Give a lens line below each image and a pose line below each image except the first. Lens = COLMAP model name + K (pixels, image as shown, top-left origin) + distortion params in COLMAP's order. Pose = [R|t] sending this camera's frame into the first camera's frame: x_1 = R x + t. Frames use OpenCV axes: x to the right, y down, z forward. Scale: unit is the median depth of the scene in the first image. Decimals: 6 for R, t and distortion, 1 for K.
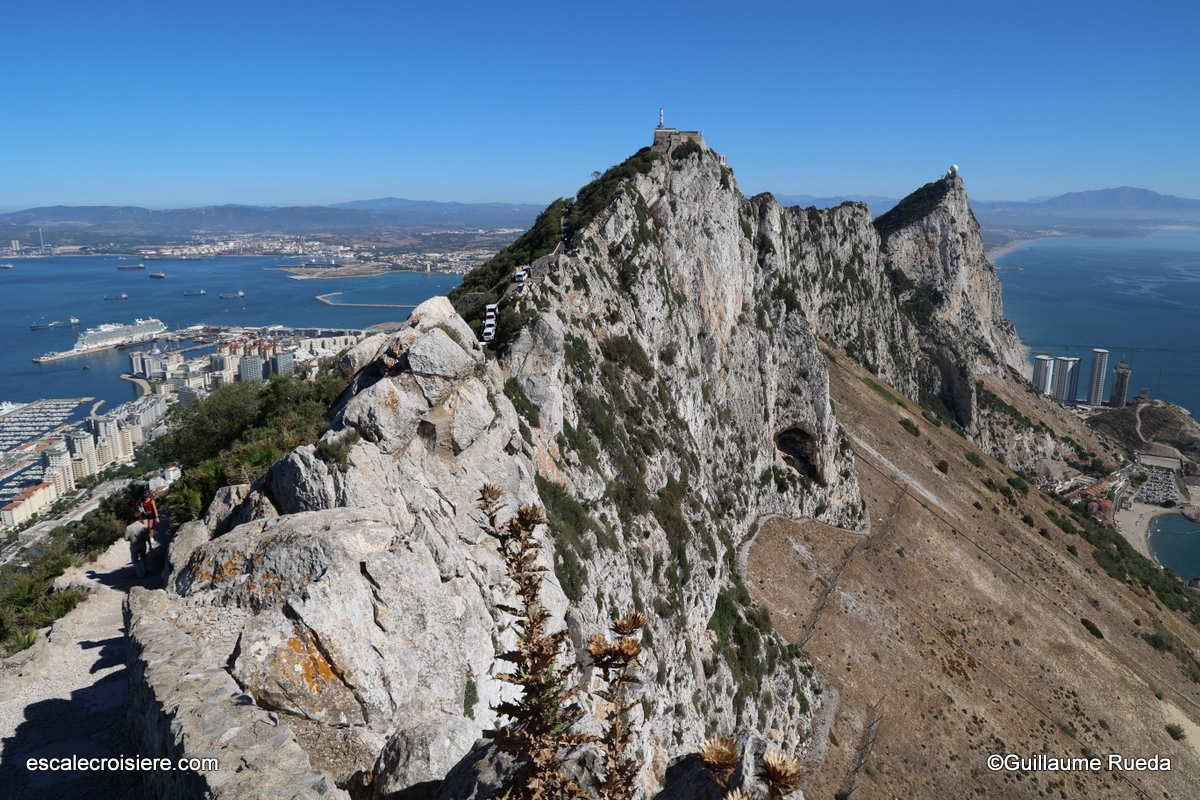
lens RADIAL K [[870.7, 0, 600.0], [0, 870.7, 400.0], [0, 0, 1]] dist [-0.045480, 0.000415]
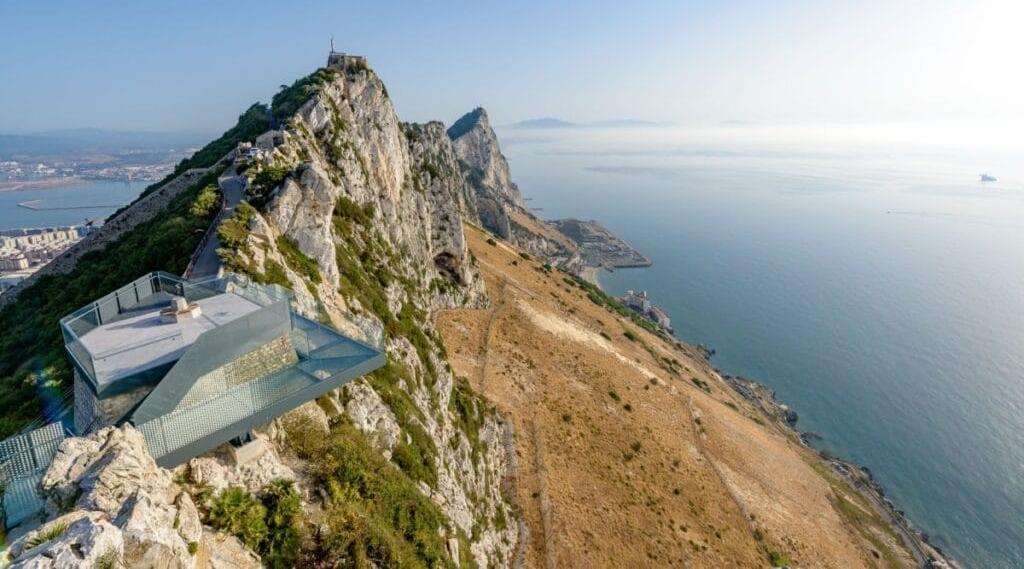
lens RADIAL K [[480.2, 0, 530.3], [0, 480.2, 225.5], [0, 0, 1]] dist [0.018089, 0.000190]
pose [[0.878508, -0.110050, 0.464879, -0.040348], [0.121363, 0.992592, 0.005627, -0.001906], [-0.462055, 0.051476, 0.885356, 0.158890]]
